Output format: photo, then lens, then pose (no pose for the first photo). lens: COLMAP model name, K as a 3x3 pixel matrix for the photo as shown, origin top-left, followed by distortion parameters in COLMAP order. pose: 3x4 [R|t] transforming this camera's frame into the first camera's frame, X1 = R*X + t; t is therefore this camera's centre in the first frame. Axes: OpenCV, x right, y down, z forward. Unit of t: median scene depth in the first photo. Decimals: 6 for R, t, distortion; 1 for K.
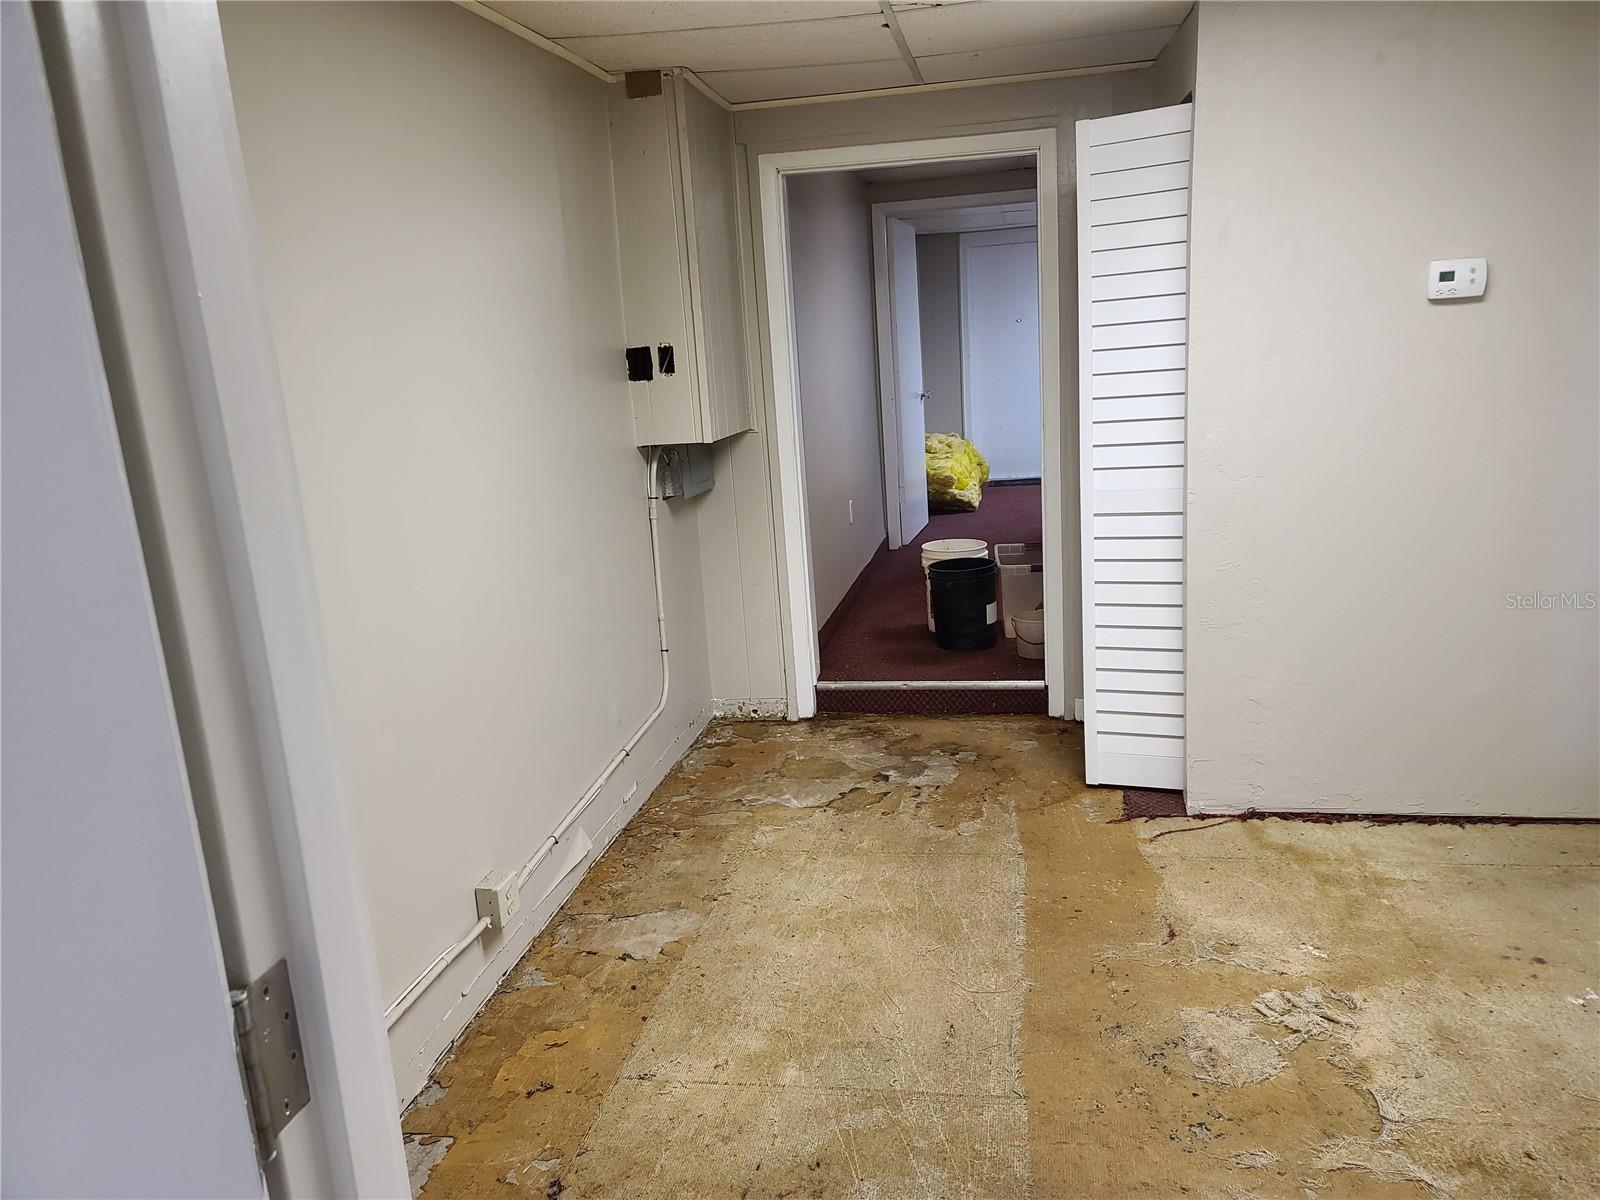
lens RADIAL K [[1184.1, 0, 829.7], [0, 1184.1, 604.6], [0, 0, 1]] dist [0.080337, -0.065851]
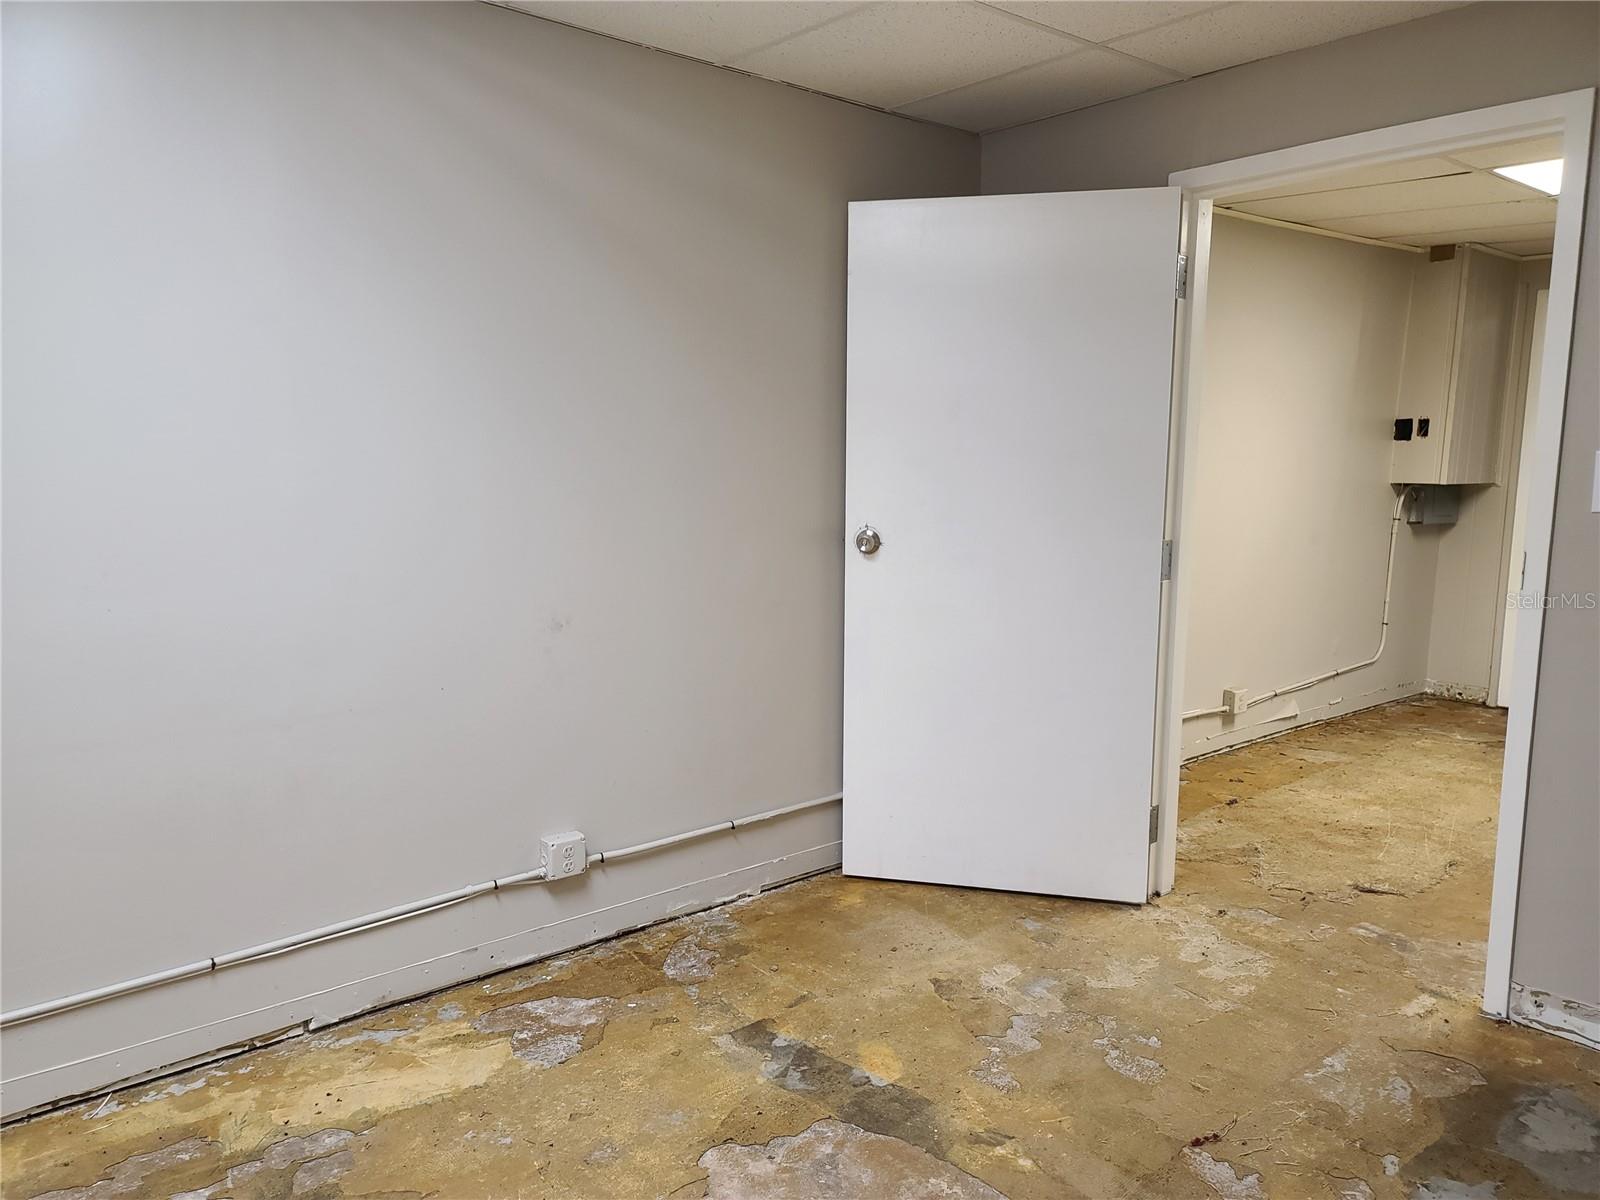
lens RADIAL K [[1167.7, 0, 800.7], [0, 1167.7, 614.3], [0, 0, 1]] dist [0.046775, 0.003021]
pose [[0.756150, 0.164313, -0.633433, 0.257365], [-0.199229, 0.979817, 0.016338, 0.159837], [0.623333, 0.113845, 0.773625, -0.630548]]
